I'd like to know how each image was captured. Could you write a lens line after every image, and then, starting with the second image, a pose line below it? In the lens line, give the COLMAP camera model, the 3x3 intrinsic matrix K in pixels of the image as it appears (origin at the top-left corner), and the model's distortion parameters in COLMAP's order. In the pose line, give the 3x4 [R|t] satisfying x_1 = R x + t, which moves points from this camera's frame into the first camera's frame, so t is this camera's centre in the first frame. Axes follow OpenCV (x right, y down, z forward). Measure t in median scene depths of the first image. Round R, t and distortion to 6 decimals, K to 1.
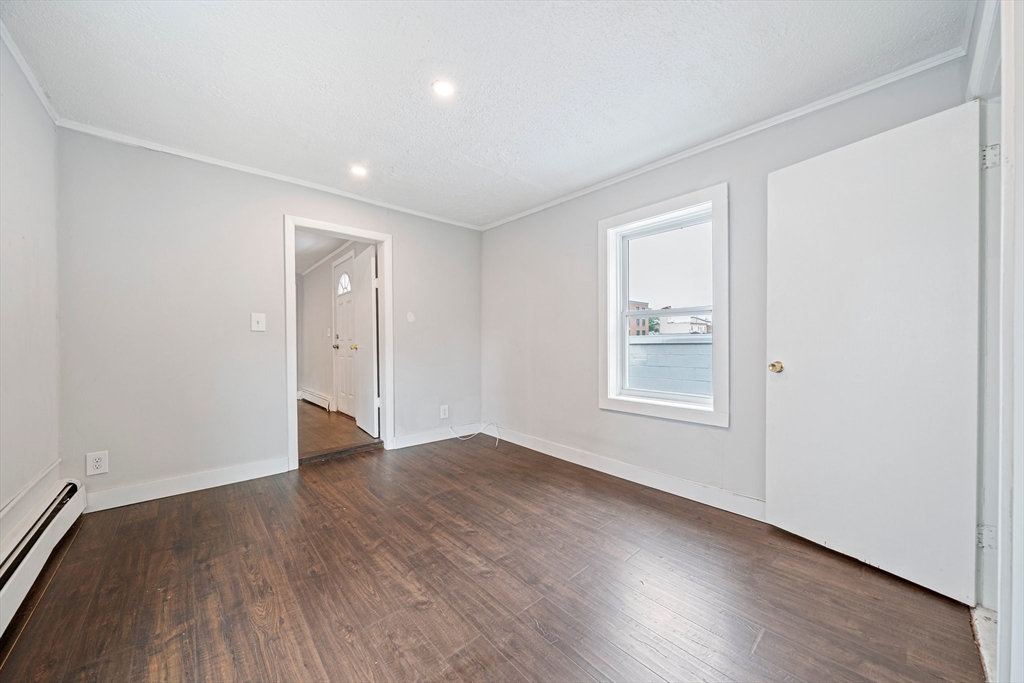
lens RADIAL K [[356.2, 0, 512.8], [0, 356.2, 339.8], [0, 0, 1]] dist [-0.009313, -0.000377]
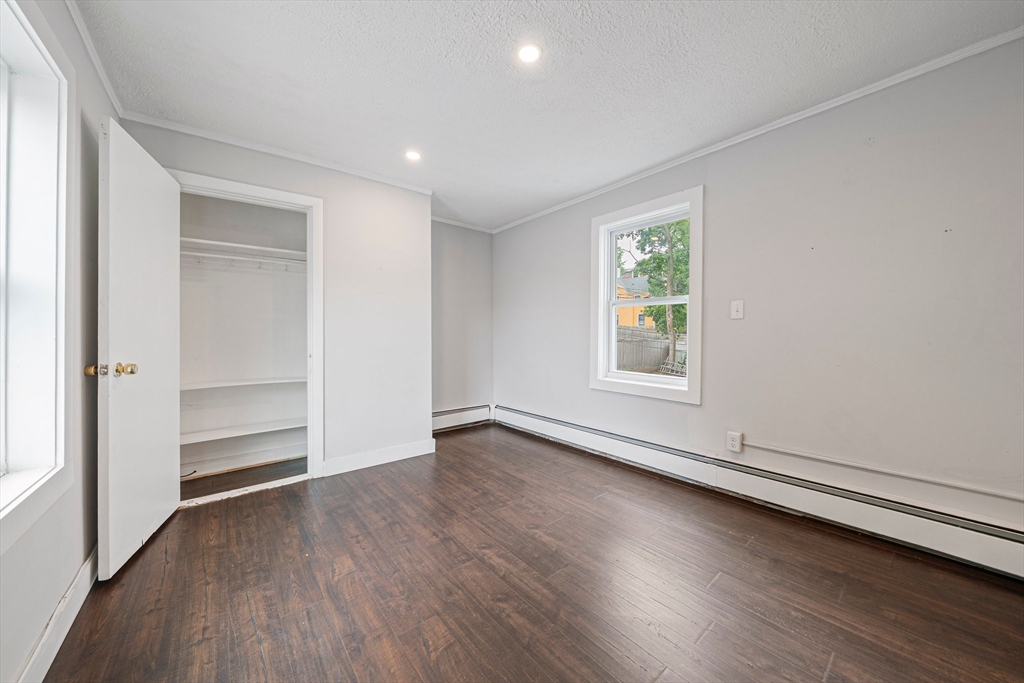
lens RADIAL K [[356.2, 0, 511.6], [0, 356.2, 339.1], [0, 0, 1]] dist [-0.009313, -0.000377]
pose [[-0.998744, 0.003638, 0.049972, -0.204845], [0.003970, 0.999971, 0.006554, 0.006384], [-0.049947, 0.006745, -0.998729, 1.998200]]
